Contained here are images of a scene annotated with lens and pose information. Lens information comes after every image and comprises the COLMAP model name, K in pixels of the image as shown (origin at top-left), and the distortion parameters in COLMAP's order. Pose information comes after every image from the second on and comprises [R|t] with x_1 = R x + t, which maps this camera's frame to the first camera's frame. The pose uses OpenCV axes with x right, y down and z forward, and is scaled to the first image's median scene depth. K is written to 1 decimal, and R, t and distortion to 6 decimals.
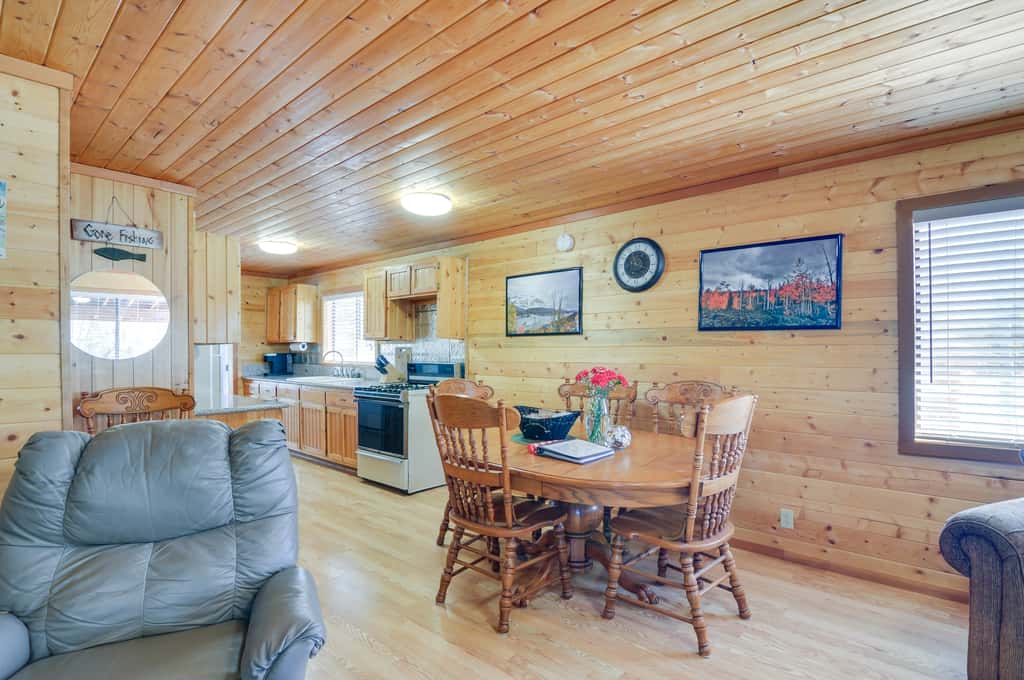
lens RADIAL K [[509.6, 0, 515.9], [0, 509.6, 347.5], [0, 0, 1]] dist [0.031014, -0.000310]
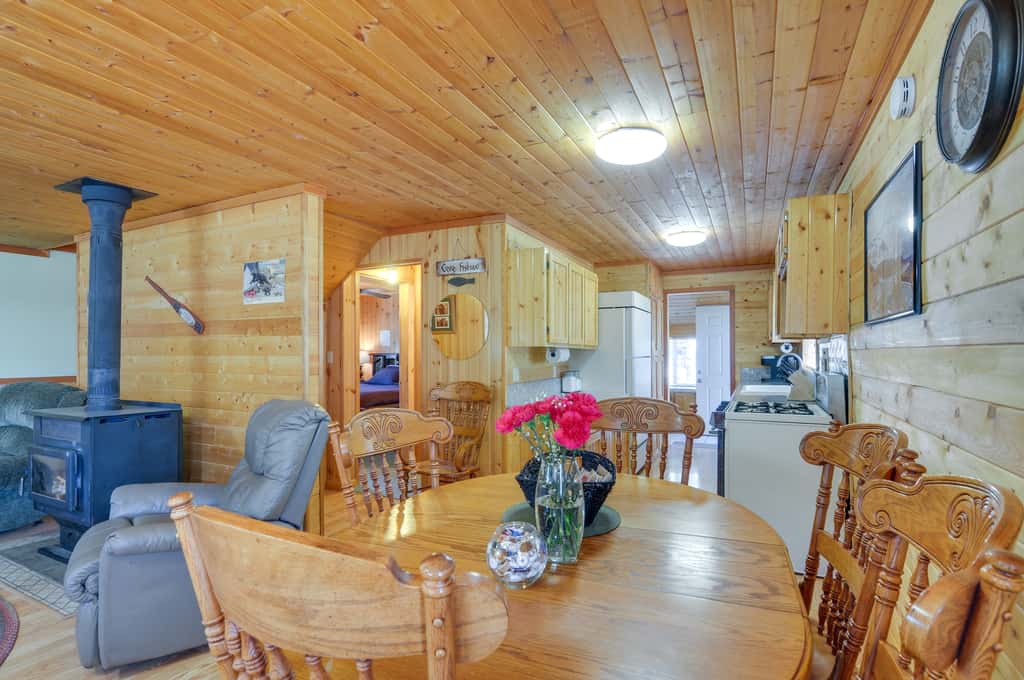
lens RADIAL K [[509.6, 0, 515.9], [0, 509.6, 347.5], [0, 0, 1]] dist [0.031014, -0.000310]
pose [[0.281649, -0.004067, -0.959509, 0.292236], [0.004388, 0.999986, -0.002951, -0.002136], [0.959508, -0.003379, 0.281663, 0.414705]]
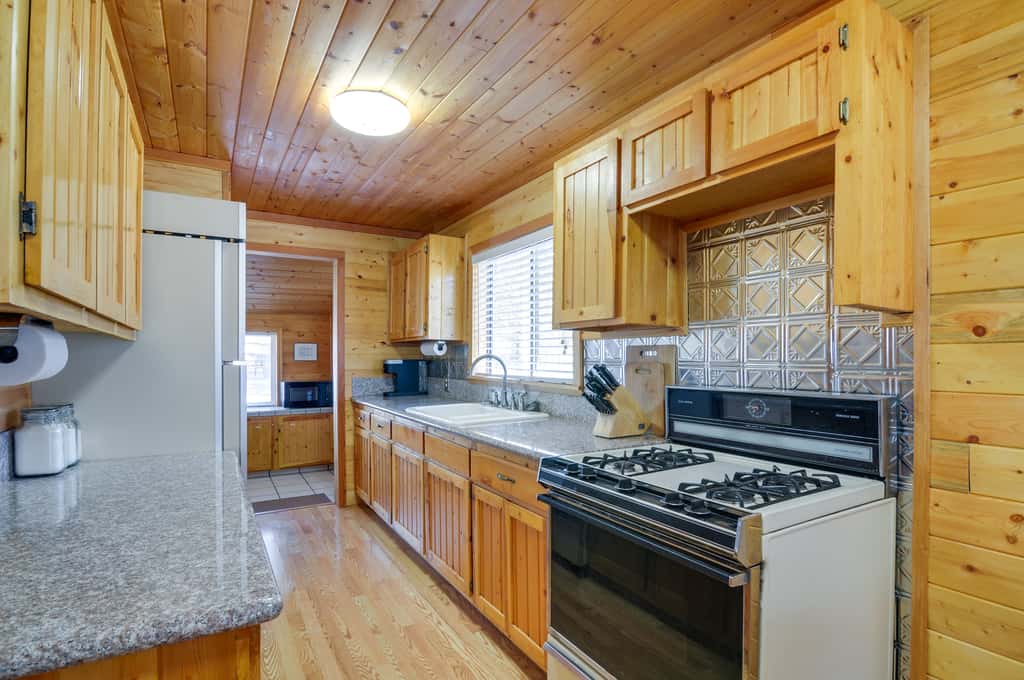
lens RADIAL K [[520.5, 0, 512.3], [0, 520.5, 361.9], [0, 0, 1]] dist [0.002799, -0.000044]
pose [[0.952217, 0.004957, -0.305381, -0.190619], [-0.000211, 0.999879, 0.015573, 0.005638], [0.305421, -0.014764, 0.952103, 0.556415]]
